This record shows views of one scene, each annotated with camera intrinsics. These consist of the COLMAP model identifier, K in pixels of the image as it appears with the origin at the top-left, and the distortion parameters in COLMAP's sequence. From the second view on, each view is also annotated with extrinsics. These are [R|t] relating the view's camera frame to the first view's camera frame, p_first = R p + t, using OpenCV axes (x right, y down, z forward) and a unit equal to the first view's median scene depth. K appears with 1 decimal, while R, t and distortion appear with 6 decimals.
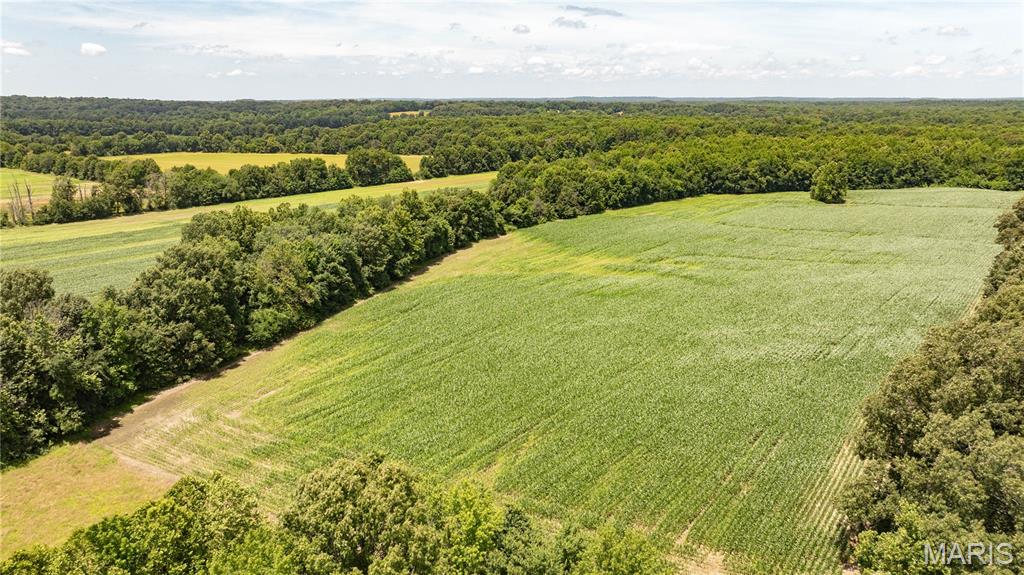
lens RADIAL K [[701.2, 0, 520.7], [0, 701.2, 289.0], [0, 0, 1]] dist [-0.015944, 0.006926]
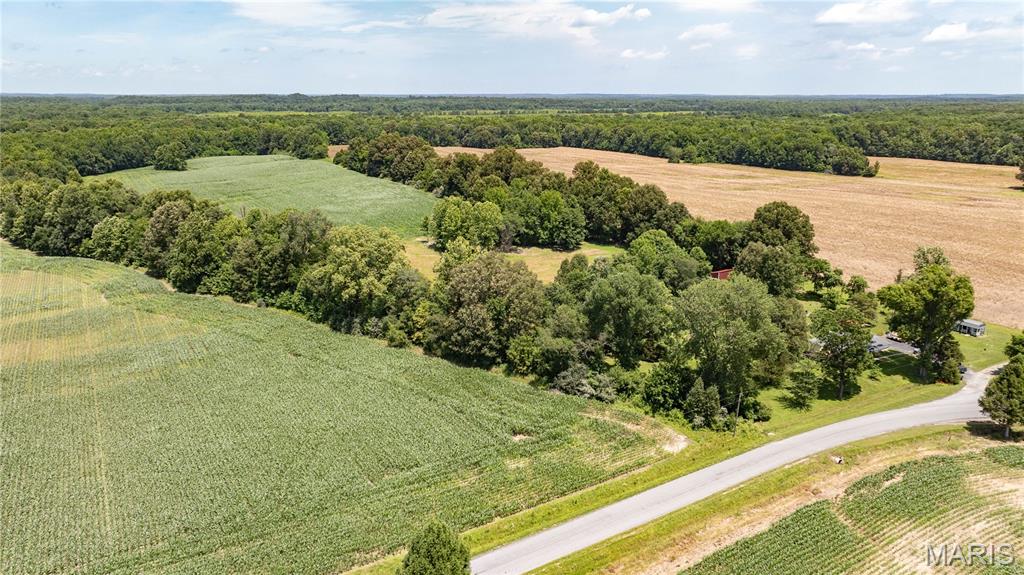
lens RADIAL K [[739.3, 0, 512.0], [0, 739.3, 287.5], [0, 0, 1]] dist [-0.024024, -0.000561]
pose [[0.329645, -0.235503, 0.914261, -0.678495], [0.242040, 0.957105, 0.159269, 0.028493], [-0.912552, 0.168785, 0.372506, -0.137635]]
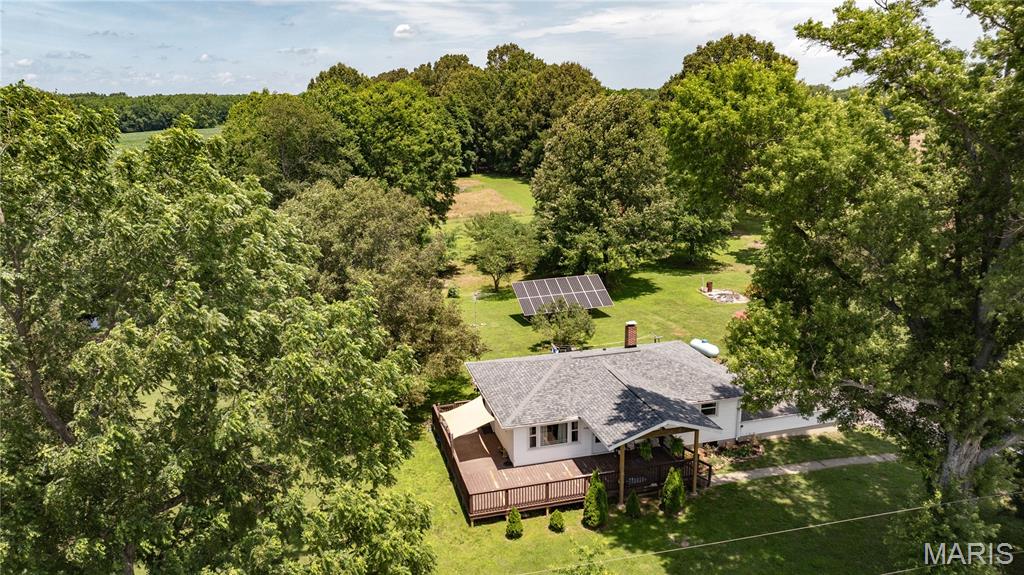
lens RADIAL K [[729.6, 0, 512.0], [0, 729.6, 287.5], [0, 0, 1]] dist [-0.020217, 0.004923]
pose [[0.558639, -0.210107, 0.802357, -0.344417], [0.224846, 0.969521, 0.097333, 0.139123], [-0.798352, 0.126033, 0.588854, -0.196798]]
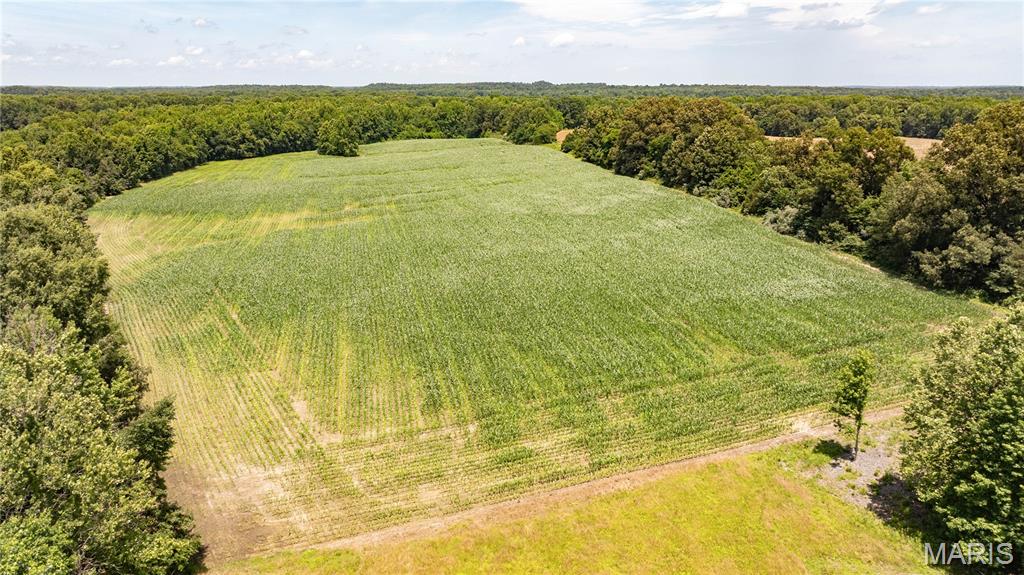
lens RADIAL K [[729.6, 0, 512.0], [0, 729.6, 287.5], [0, 0, 1]] dist [-0.020217, 0.004923]
pose [[0.610644, -0.206686, 0.764457, -0.227072], [0.206559, 0.973493, 0.098205, 0.006949], [-0.764491, 0.097938, 0.637151, 0.136758]]
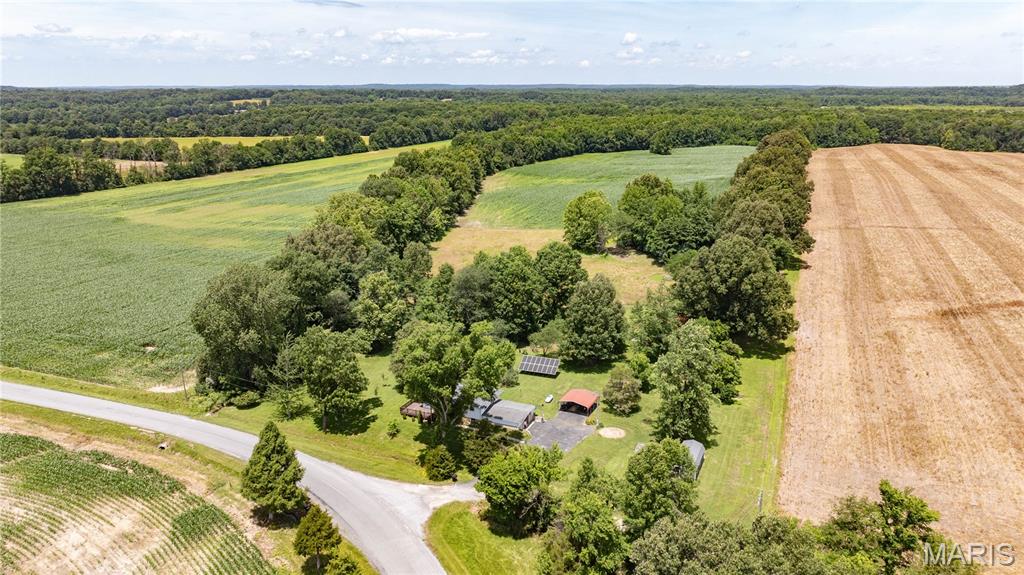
lens RADIAL K [[729.6, 0, 512.0], [0, 729.6, 287.5], [0, 0, 1]] dist [-0.020217, 0.004923]
pose [[0.959736, -0.074294, 0.270900, -0.324254], [0.072621, 0.997228, 0.016207, 0.113565], [-0.271353, 0.004118, 0.962471, -0.459321]]
